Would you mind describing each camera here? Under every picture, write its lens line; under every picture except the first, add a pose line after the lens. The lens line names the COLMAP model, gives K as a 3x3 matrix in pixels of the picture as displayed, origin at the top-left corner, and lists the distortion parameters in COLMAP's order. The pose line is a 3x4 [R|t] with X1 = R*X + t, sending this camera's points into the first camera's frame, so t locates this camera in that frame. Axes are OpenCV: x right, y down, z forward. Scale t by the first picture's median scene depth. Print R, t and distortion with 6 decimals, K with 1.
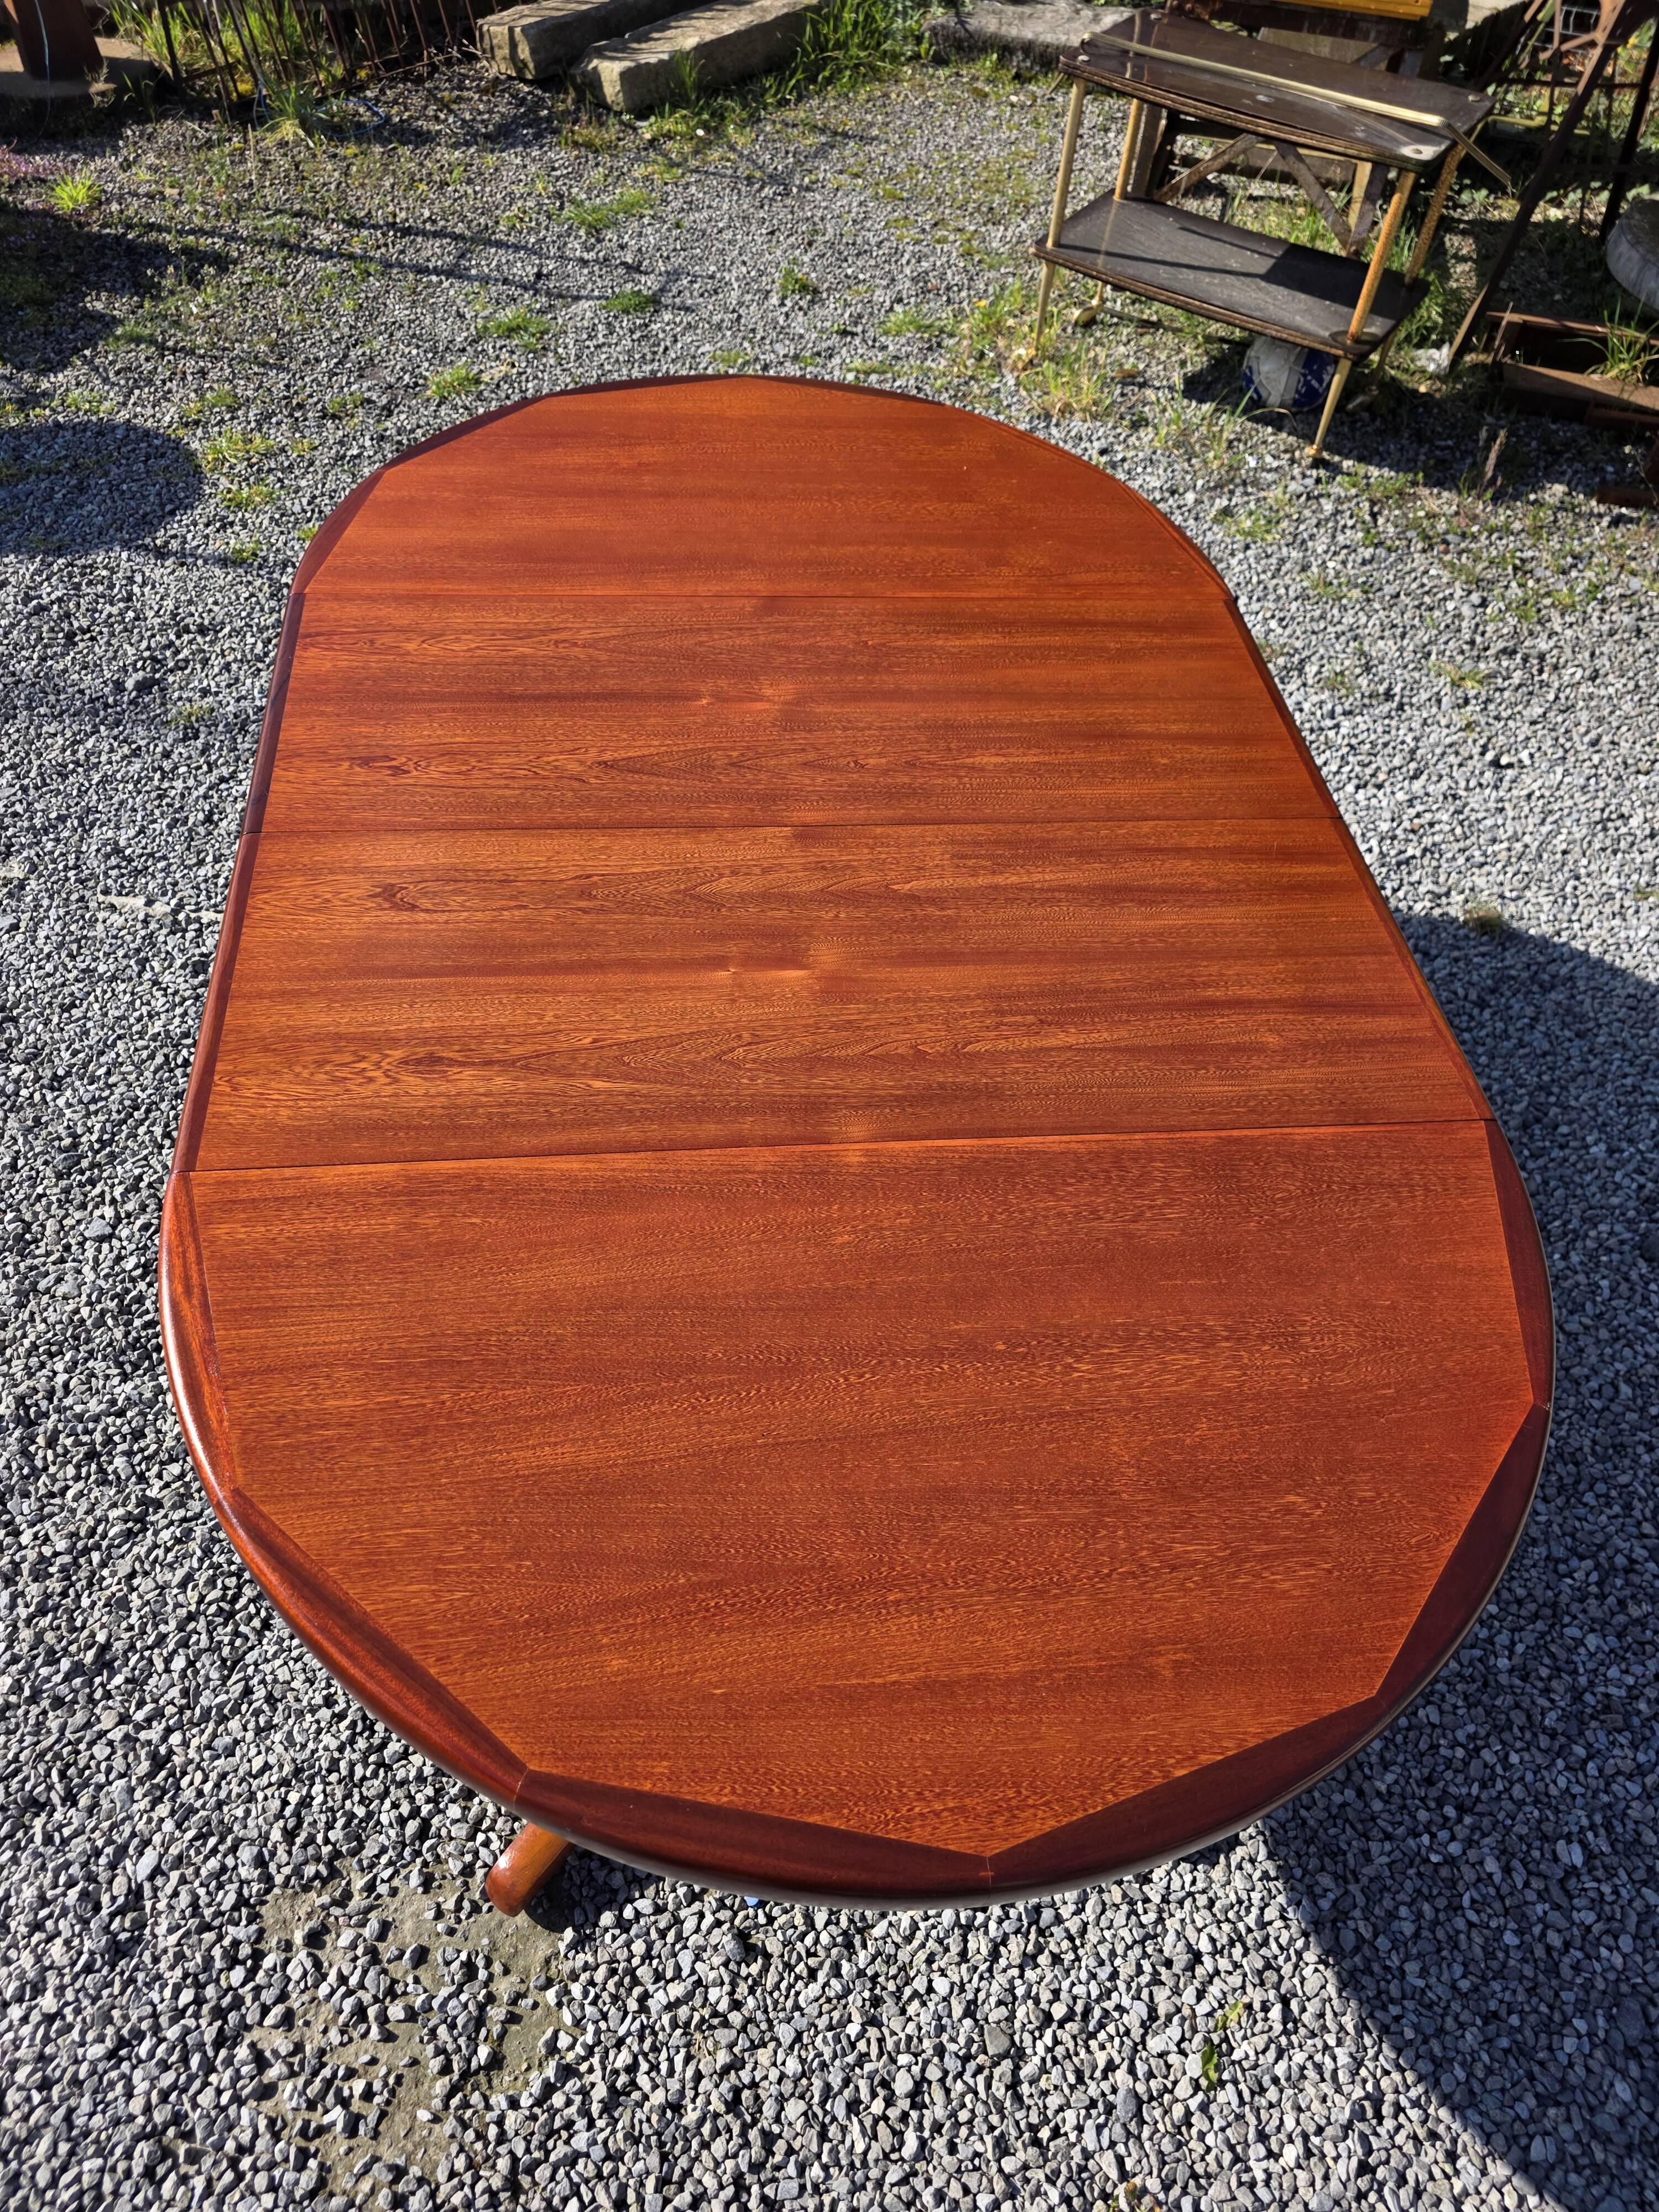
lens RADIAL K [[1501.5, 0, 794.7], [0, 1501.5, 1074.9], [0, 0, 1]] dist [0.035710, -0.025491]
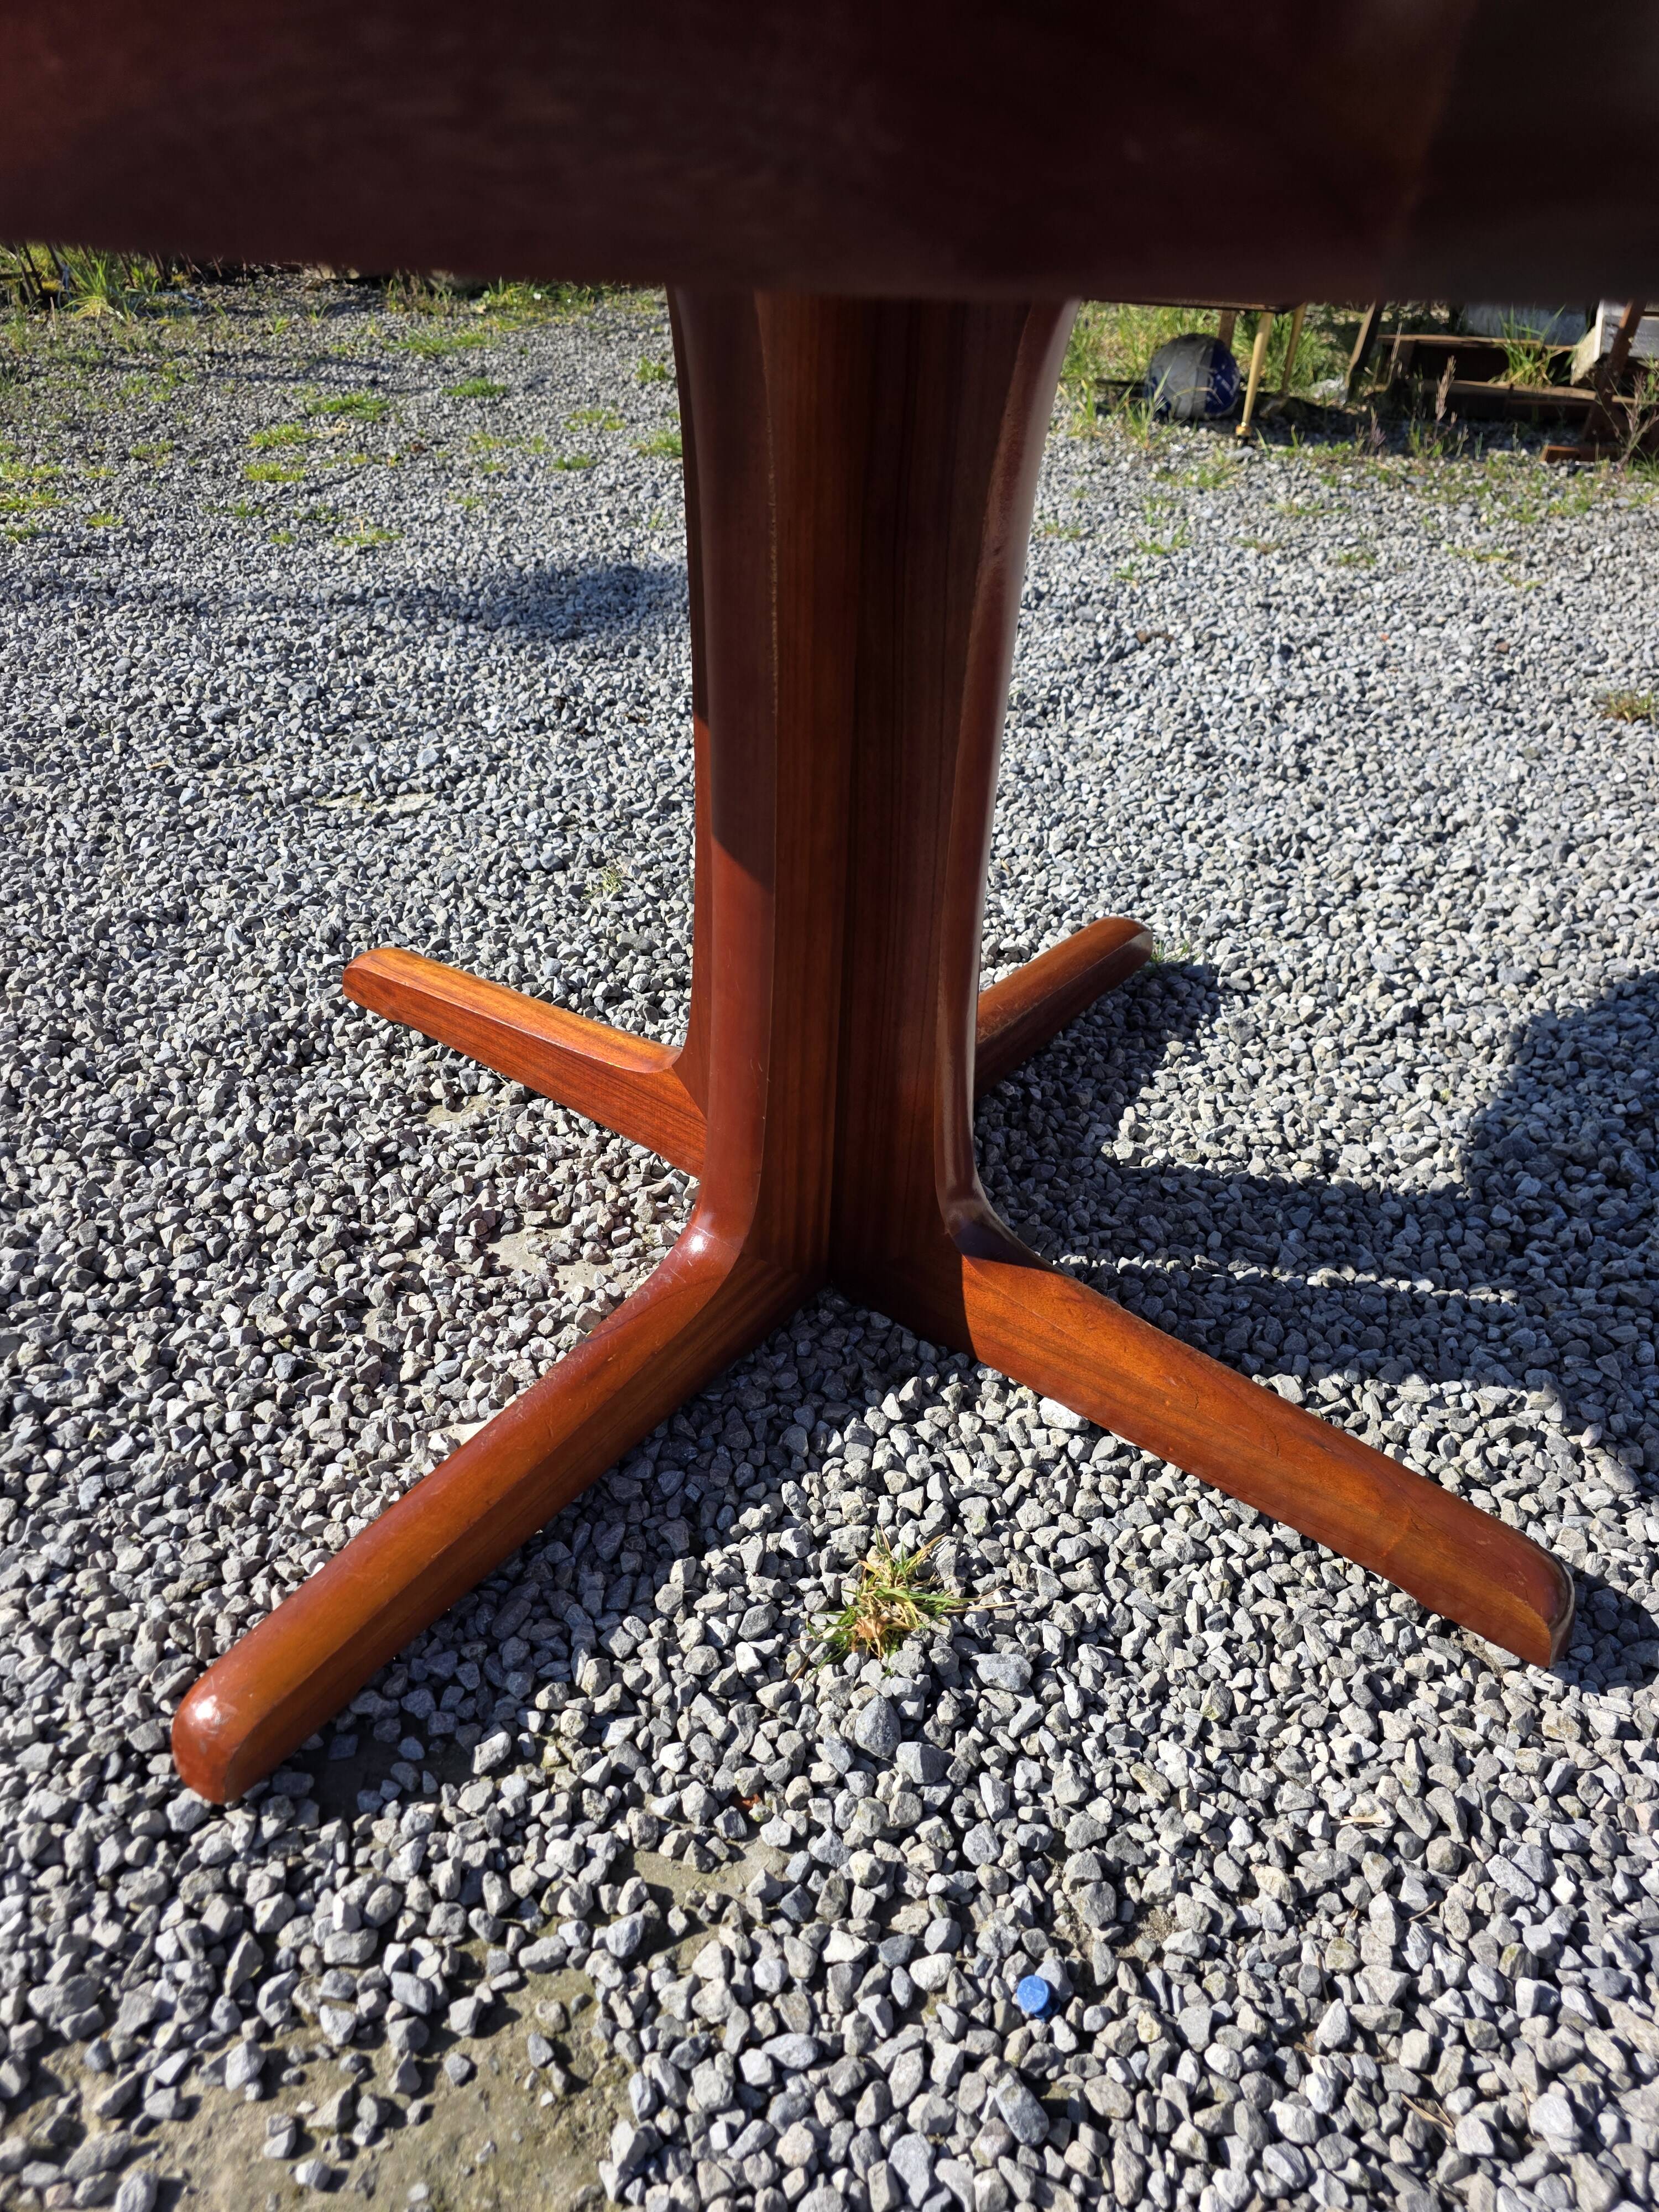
lens RADIAL K [[1501.5, 0, 806.4], [0, 1501.5, 1124.8], [0, 0, 1]] dist [0.035710, -0.025491]
pose [[0.990504, -0.098373, 0.096040, -0.111648], [0.118106, 0.966432, -0.228168, 0.398479], [-0.070371, 0.237344, 0.968873, 0.528025]]
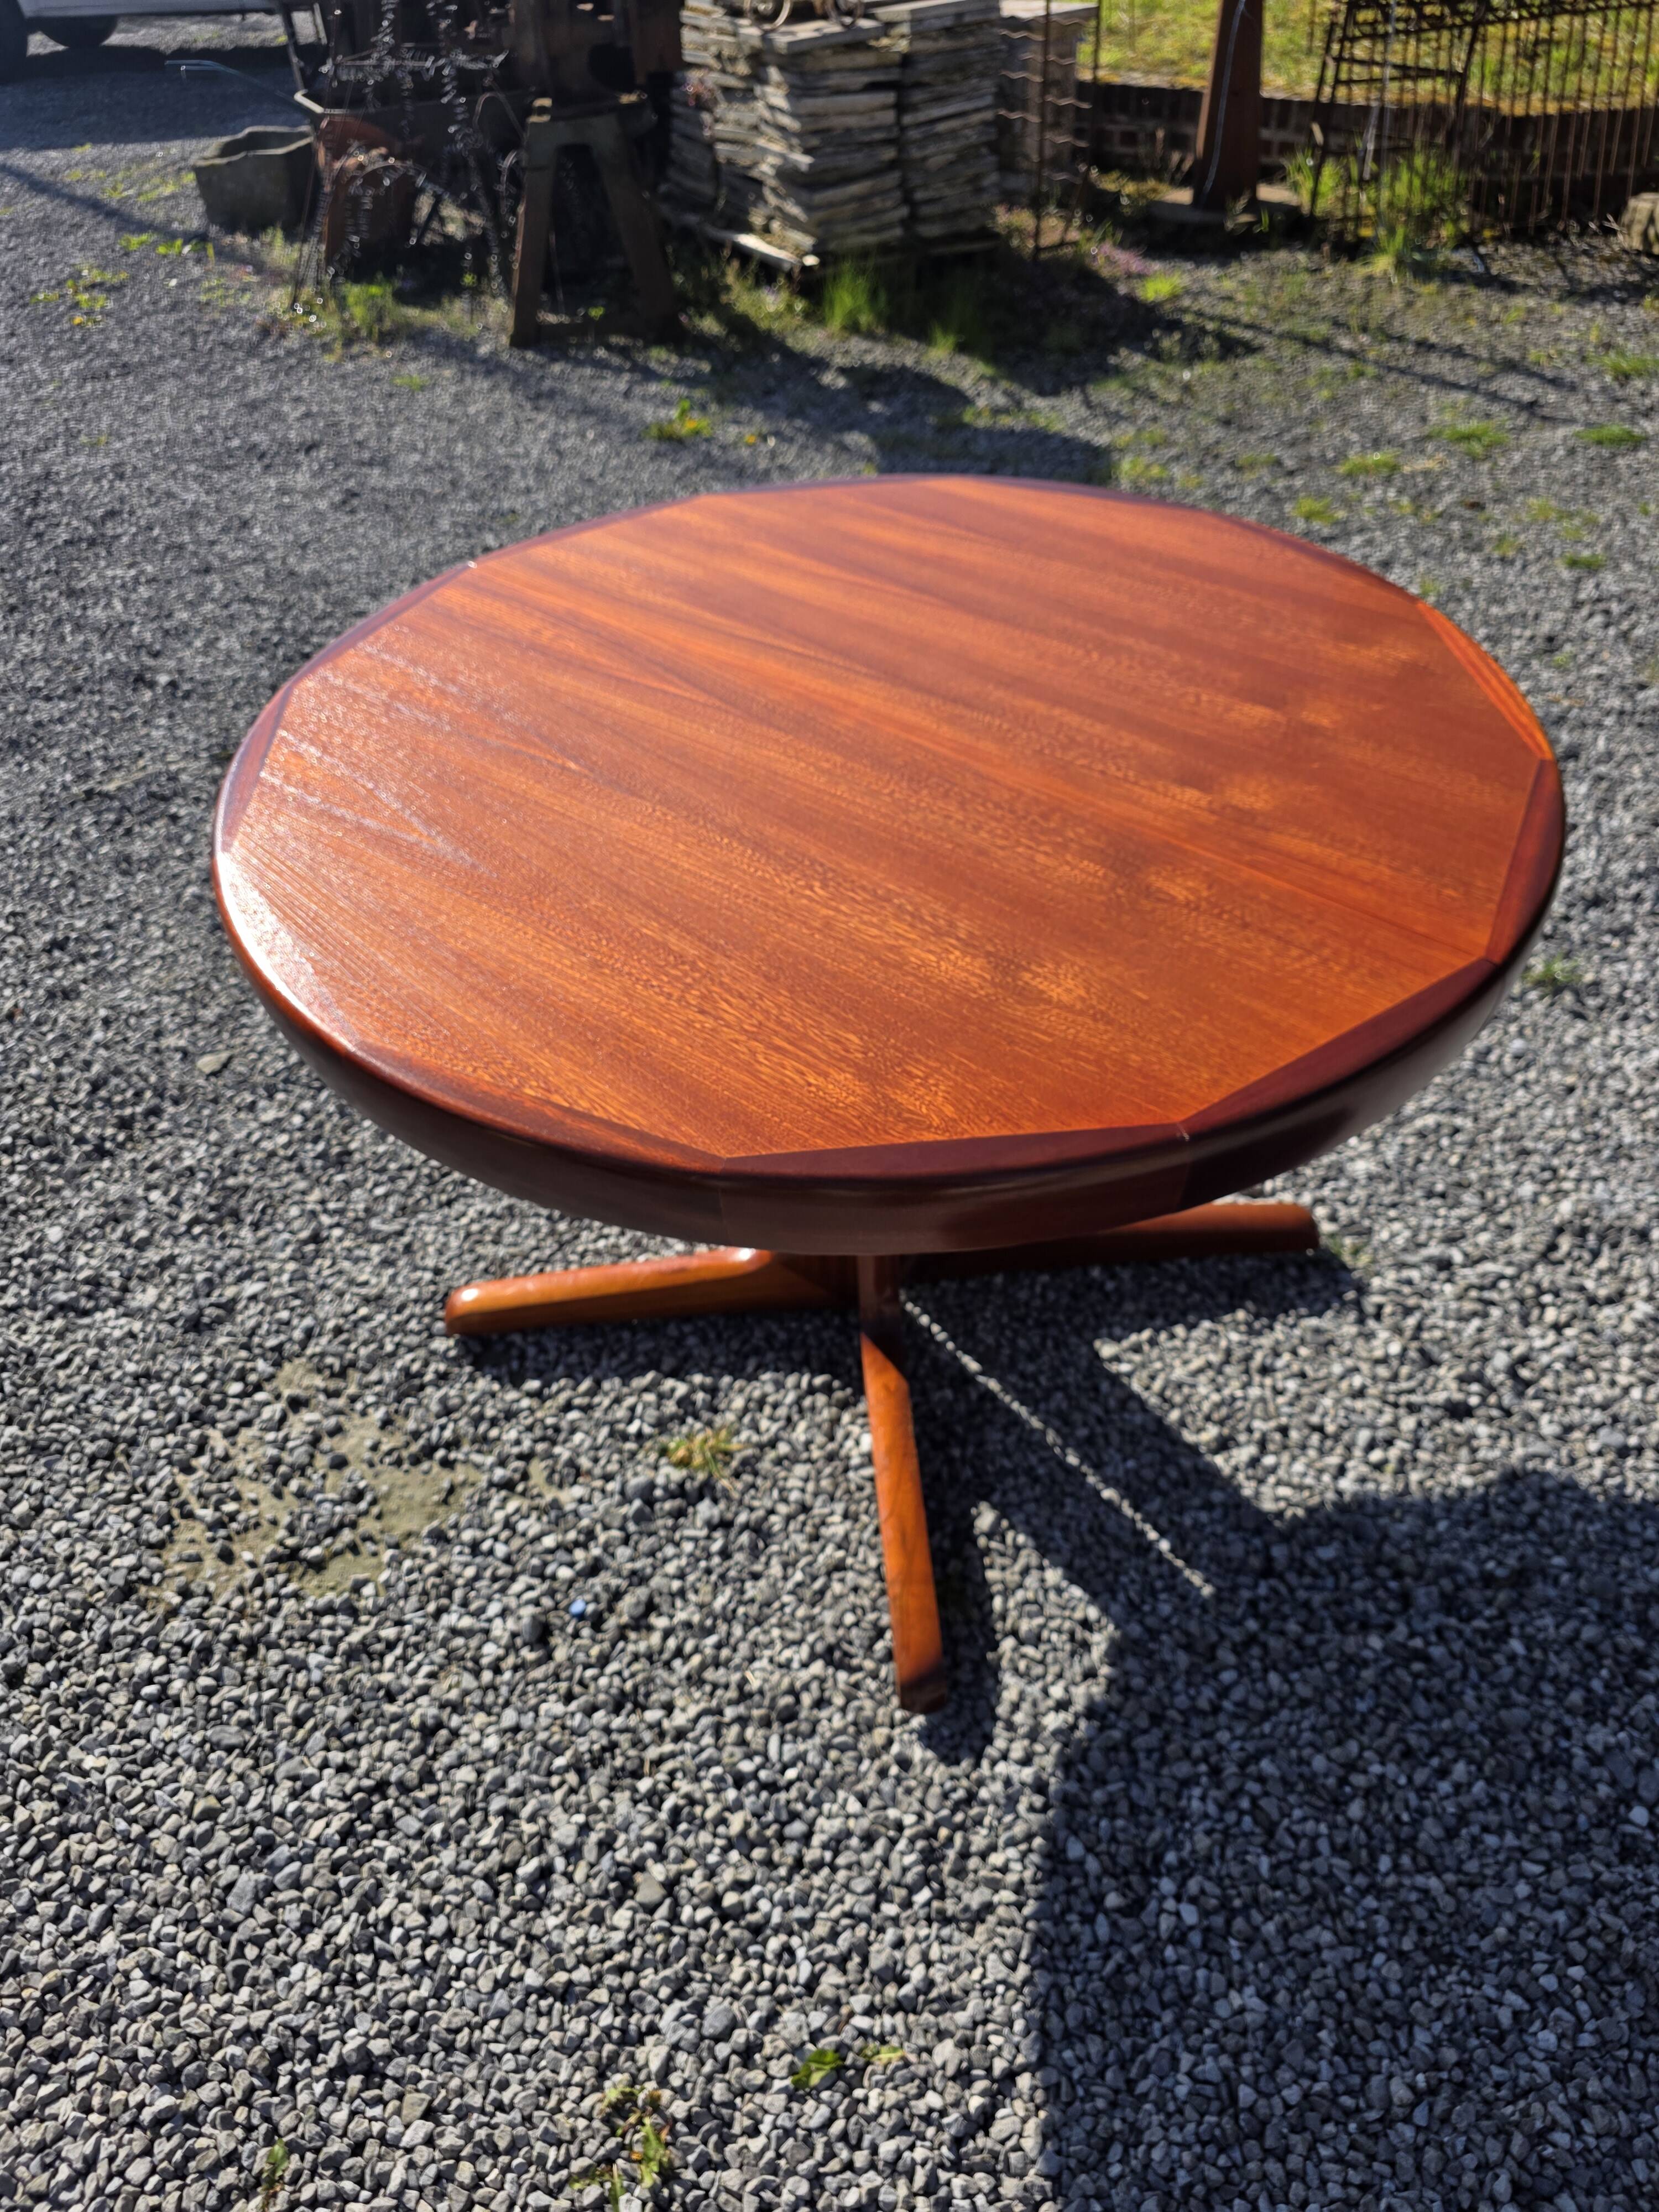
lens RADIAL K [[1501.5, 0, 807.6], [0, 1501.5, 1087.9], [0, 0, 1]] dist [0.035710, -0.025491]
pose [[0.744506, 0.385547, -0.545035, 0.489905], [-0.455018, 0.890443, 0.008338, 0.172588], [0.488538, 0.241793, 0.838372, 0.179791]]
